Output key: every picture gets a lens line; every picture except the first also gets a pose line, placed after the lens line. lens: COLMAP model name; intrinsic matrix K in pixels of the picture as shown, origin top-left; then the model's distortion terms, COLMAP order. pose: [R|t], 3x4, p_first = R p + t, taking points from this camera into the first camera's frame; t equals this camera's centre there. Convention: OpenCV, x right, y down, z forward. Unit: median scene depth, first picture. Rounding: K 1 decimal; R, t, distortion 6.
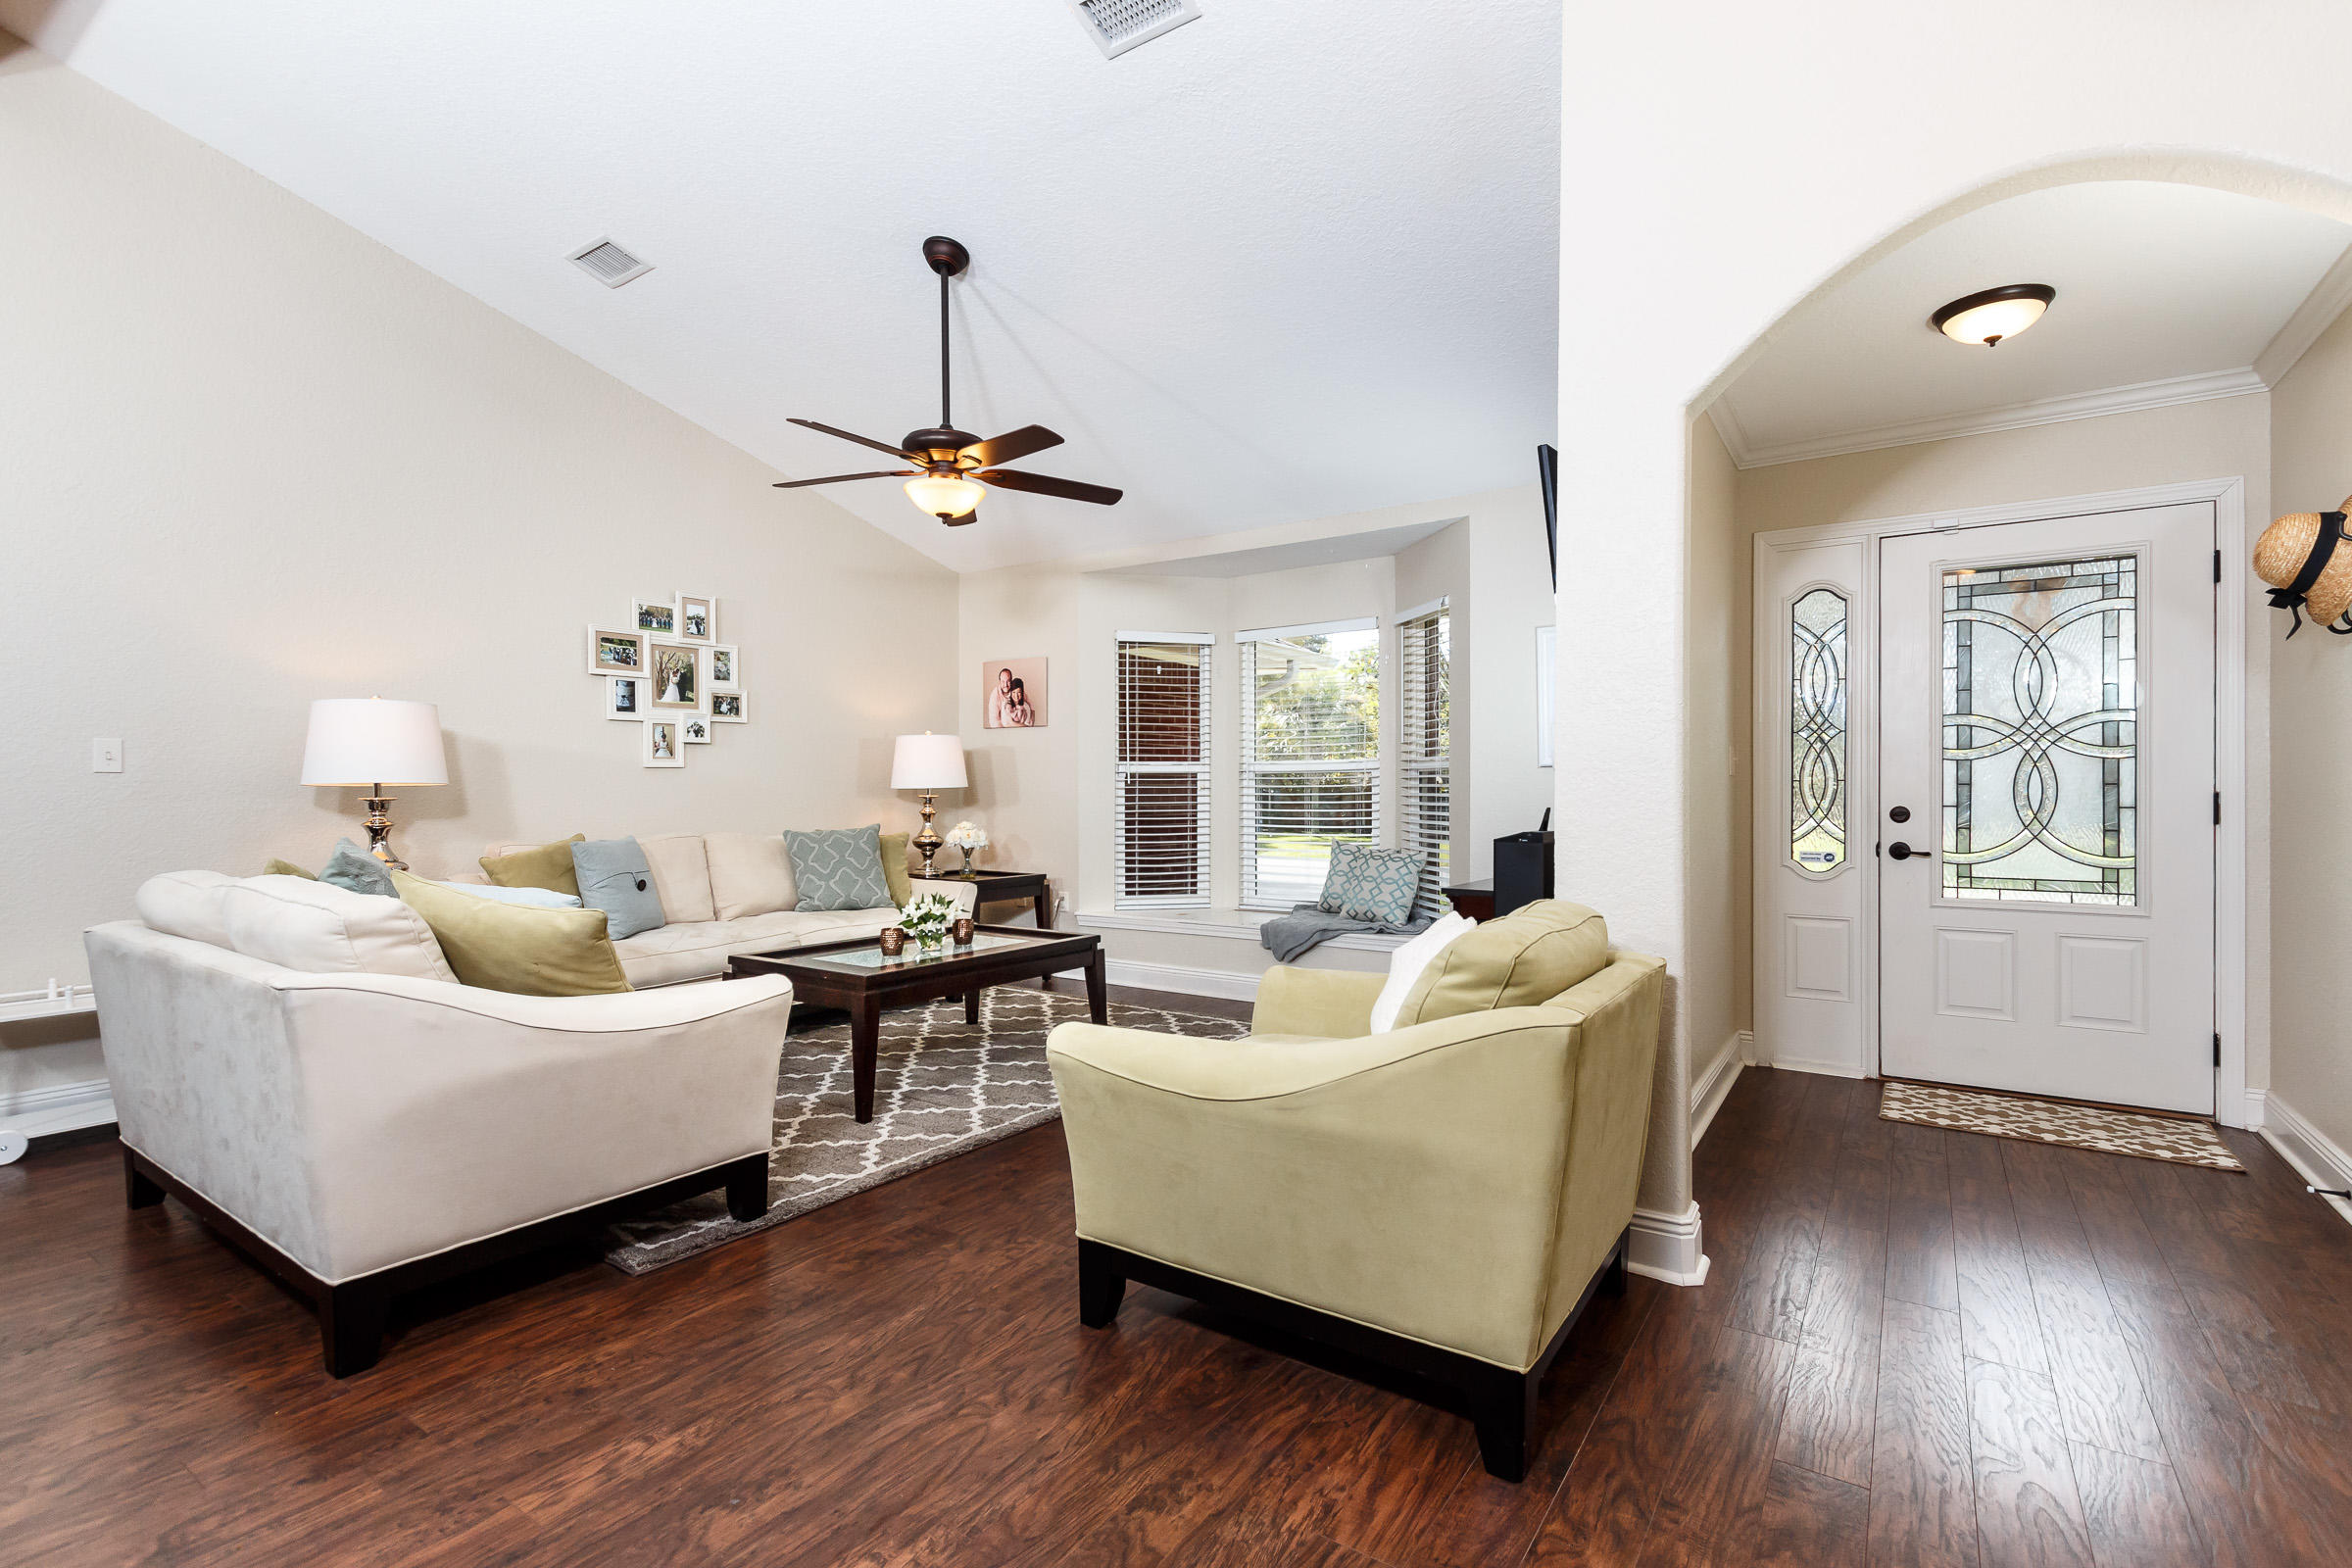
lens RADIAL K [[1063.8, 0, 1176.0], [0, 1063.8, 784.0], [0, 0, 1]] dist [0.029085, 0.000100]
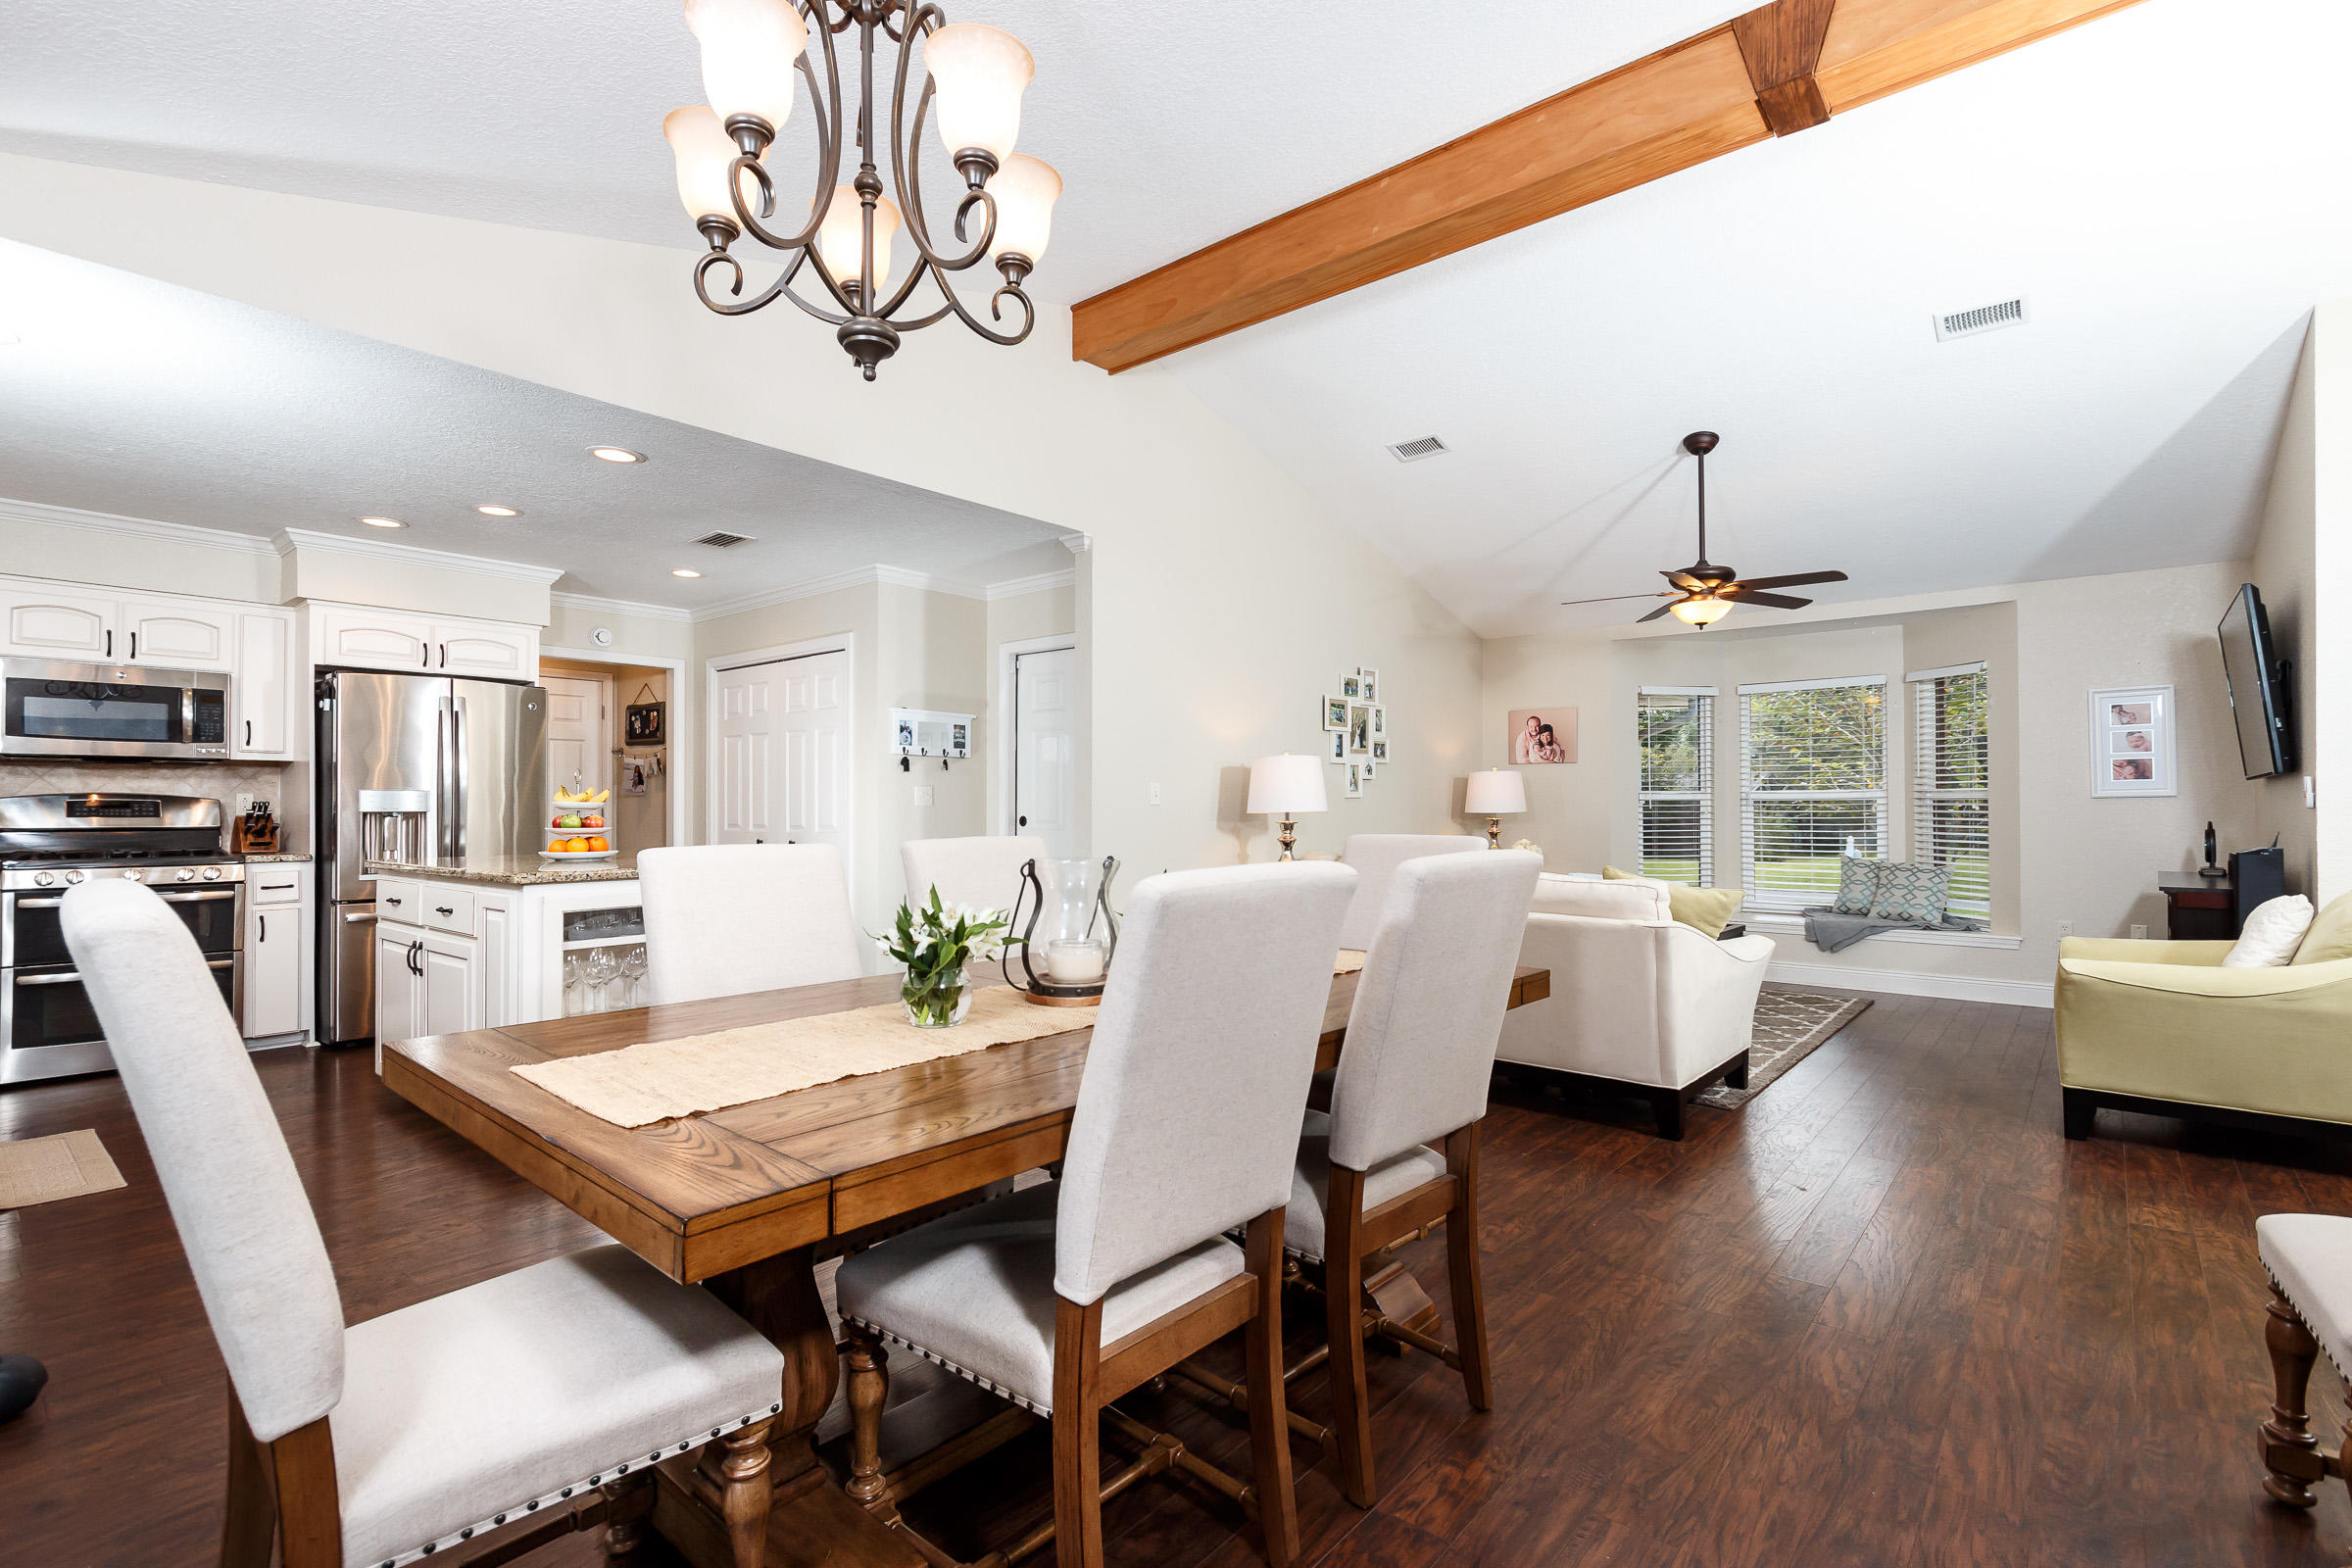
lens RADIAL K [[1084.0, 0, 1176.0], [0, 1084.0, 784.0], [0, 0, 1]] dist [0.010873, 0.000100]
pose [[0.995393, -0.000312, -0.095878, -0.565044], [-0.001143, 0.999885, -0.015115, -0.011867], [0.095872, 0.015155, 0.995278, -0.371925]]
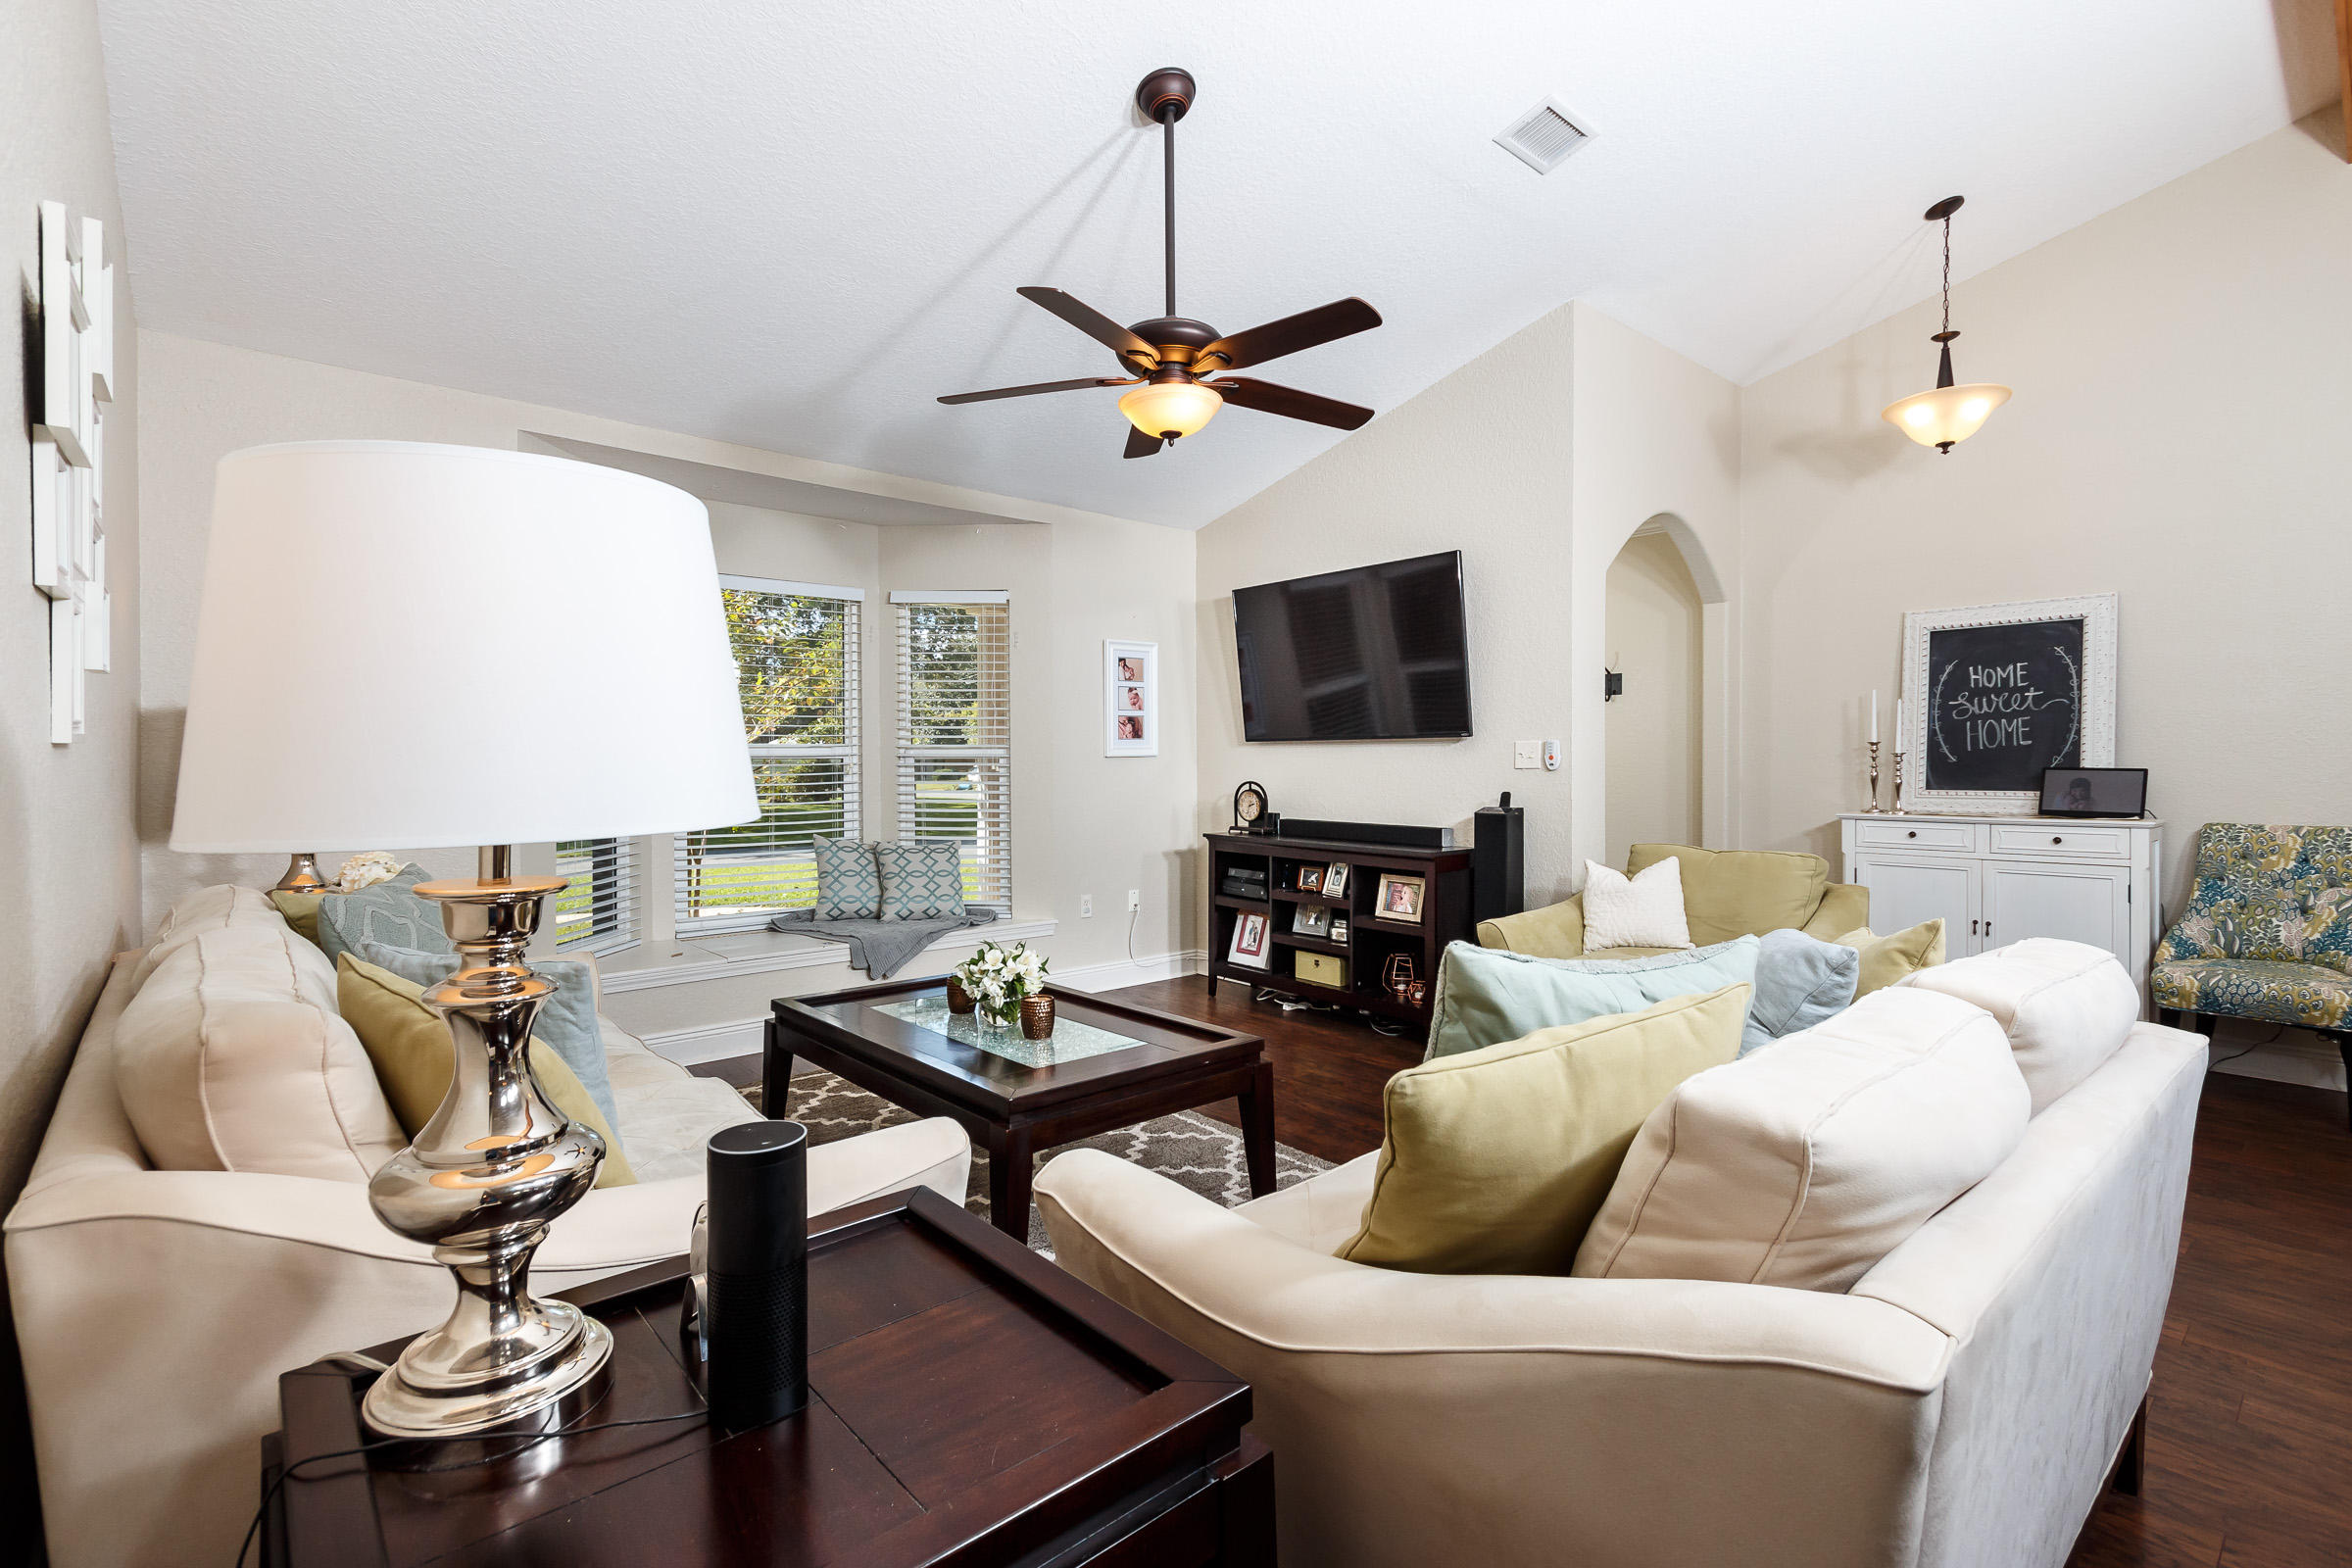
lens RADIAL K [[1084.0, 0, 1176.0], [0, 1084.0, 784.0], [0, 0, 1]] dist [0.010873, 0.000100]
pose [[0.244299, -0.015918, 0.969569, -0.715206], [-0.006133, 0.999820, 0.017960, -0.009039], [-0.969681, -0.010334, 0.244157, 0.571324]]
